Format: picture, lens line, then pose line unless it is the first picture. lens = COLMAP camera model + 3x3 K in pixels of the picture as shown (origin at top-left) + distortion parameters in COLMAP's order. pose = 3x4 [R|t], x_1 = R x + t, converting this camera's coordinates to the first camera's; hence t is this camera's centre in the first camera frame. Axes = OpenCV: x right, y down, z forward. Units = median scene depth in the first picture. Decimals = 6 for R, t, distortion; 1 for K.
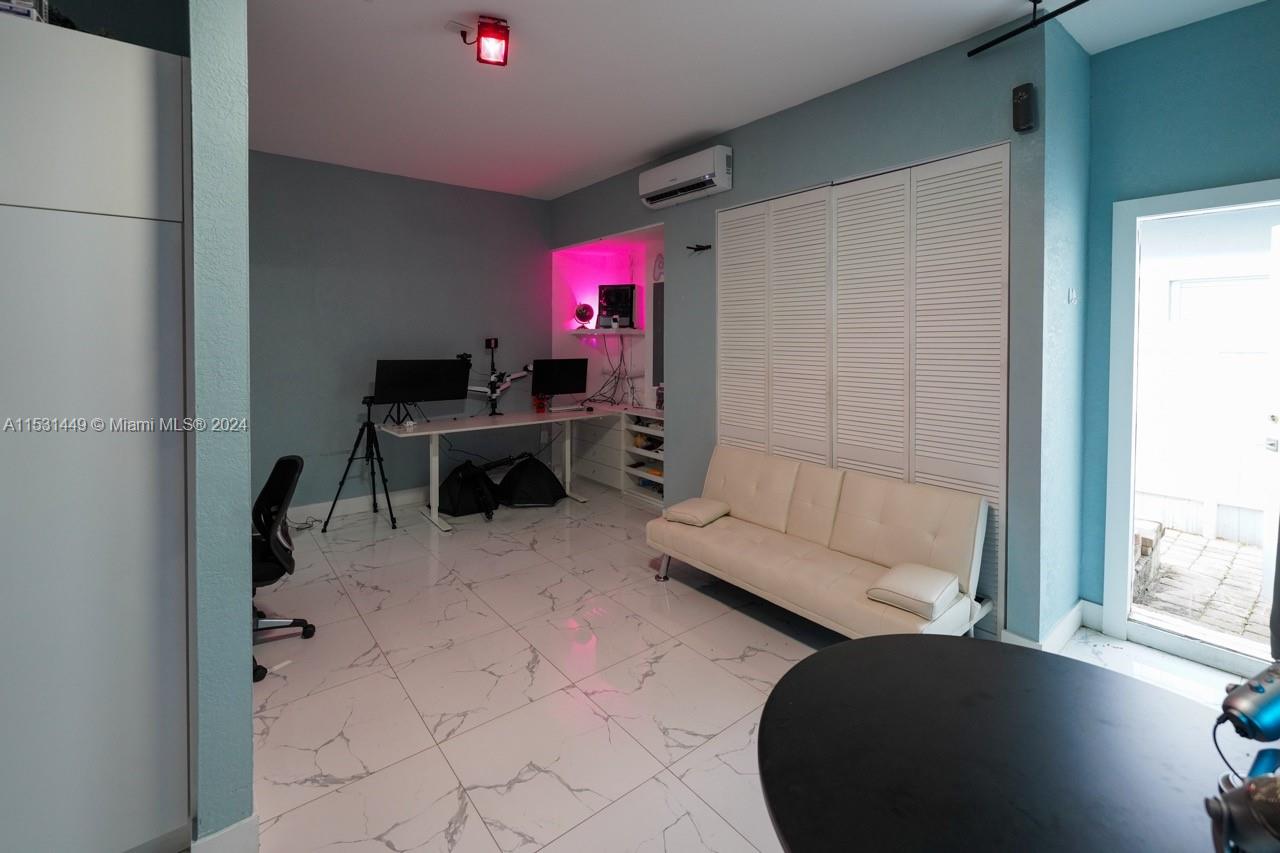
lens RADIAL K [[533.4, 0, 668.9], [0, 533.4, 428.3], [0, 0, 1]] dist [-0.000722, -0.000226]
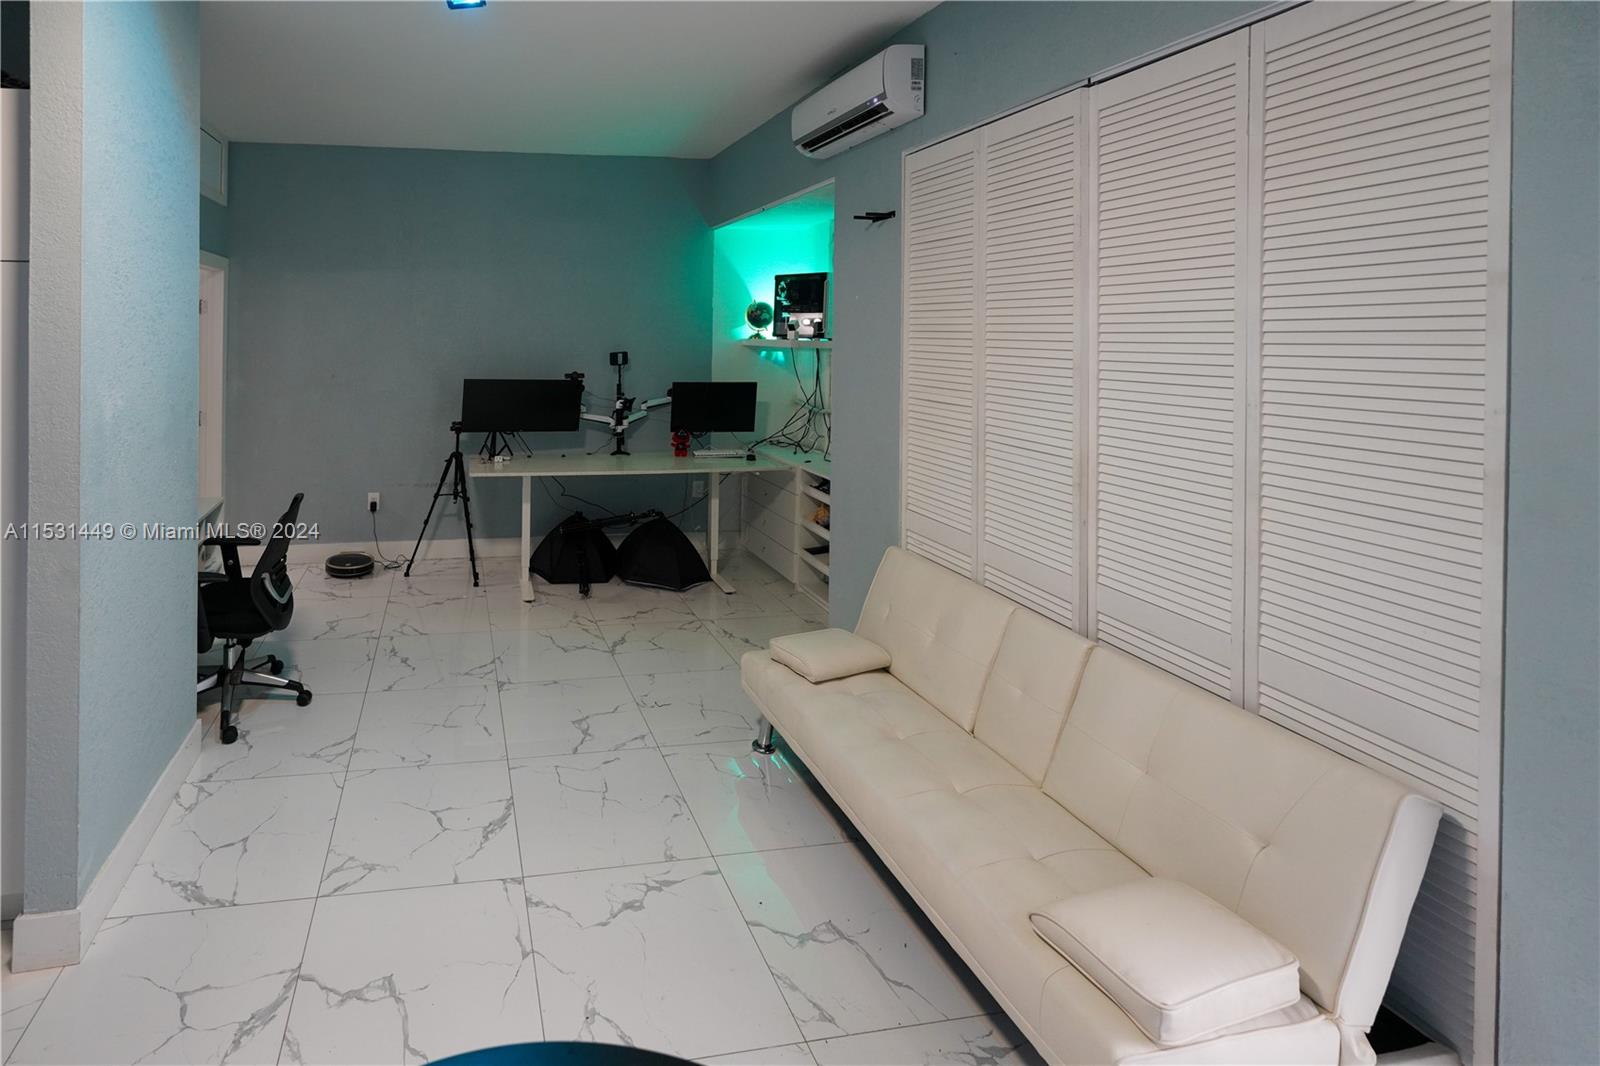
lens RADIAL K [[741.8, 0, 596.1], [0, 741.8, 433.5], [0, 0, 1]] dist [-0.000106, -0.000990]
pose [[0.861712, 0.075177, -0.501797, 0.189777], [-0.092617, 0.995653, -0.009884, -0.048310], [0.498873, 0.054992, 0.864929, 0.111534]]
